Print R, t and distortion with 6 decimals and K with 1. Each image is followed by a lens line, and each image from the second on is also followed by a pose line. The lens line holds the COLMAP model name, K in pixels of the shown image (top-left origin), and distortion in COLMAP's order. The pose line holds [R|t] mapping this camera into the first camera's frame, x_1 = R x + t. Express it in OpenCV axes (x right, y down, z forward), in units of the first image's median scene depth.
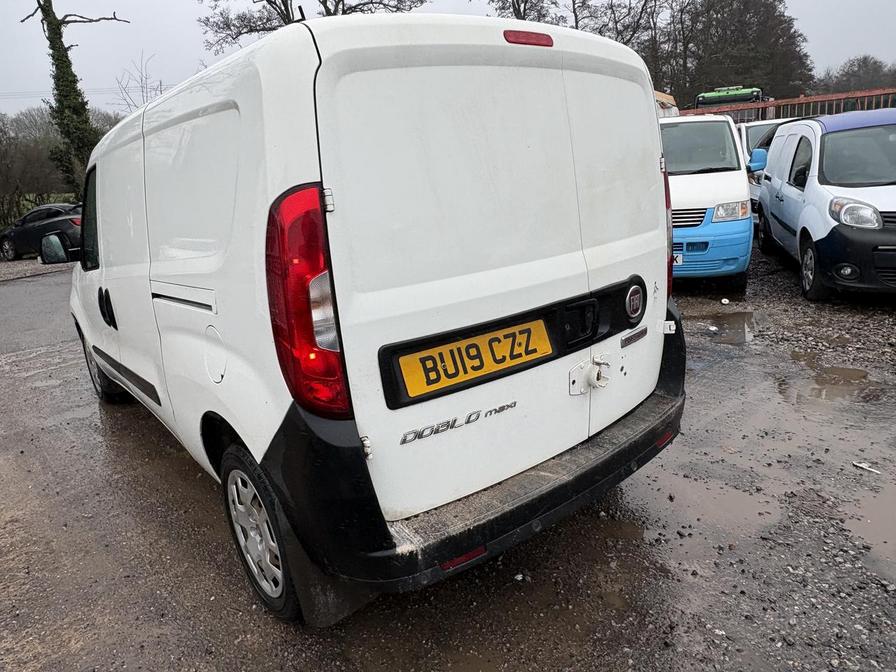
lens RADIAL K [[596.4, 0, 447.9], [0, 596.4, 329.3], [0, 0, 1]] dist [-0.002998, 0.003851]
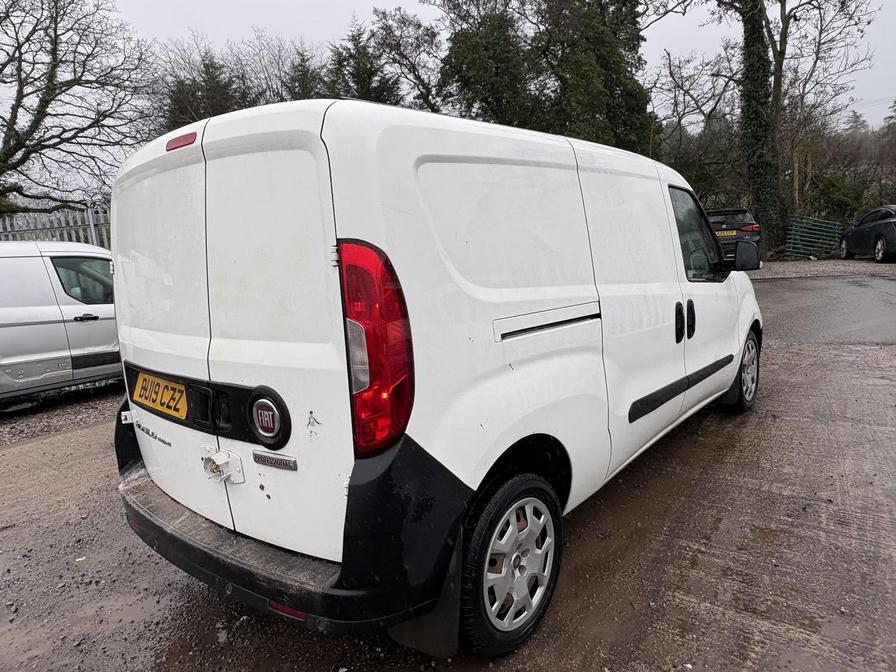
lens RADIAL K [[596.4, 0, 451.0], [0, 596.4, 333.2], [0, 0, 1]] dist [-0.002998, 0.003851]
pose [[0.202678, 0.221425, -0.953883, 1.359346], [-0.199246, 0.963048, 0.181217, -0.435007], [0.958761, 0.153329, 0.239307, 1.242483]]
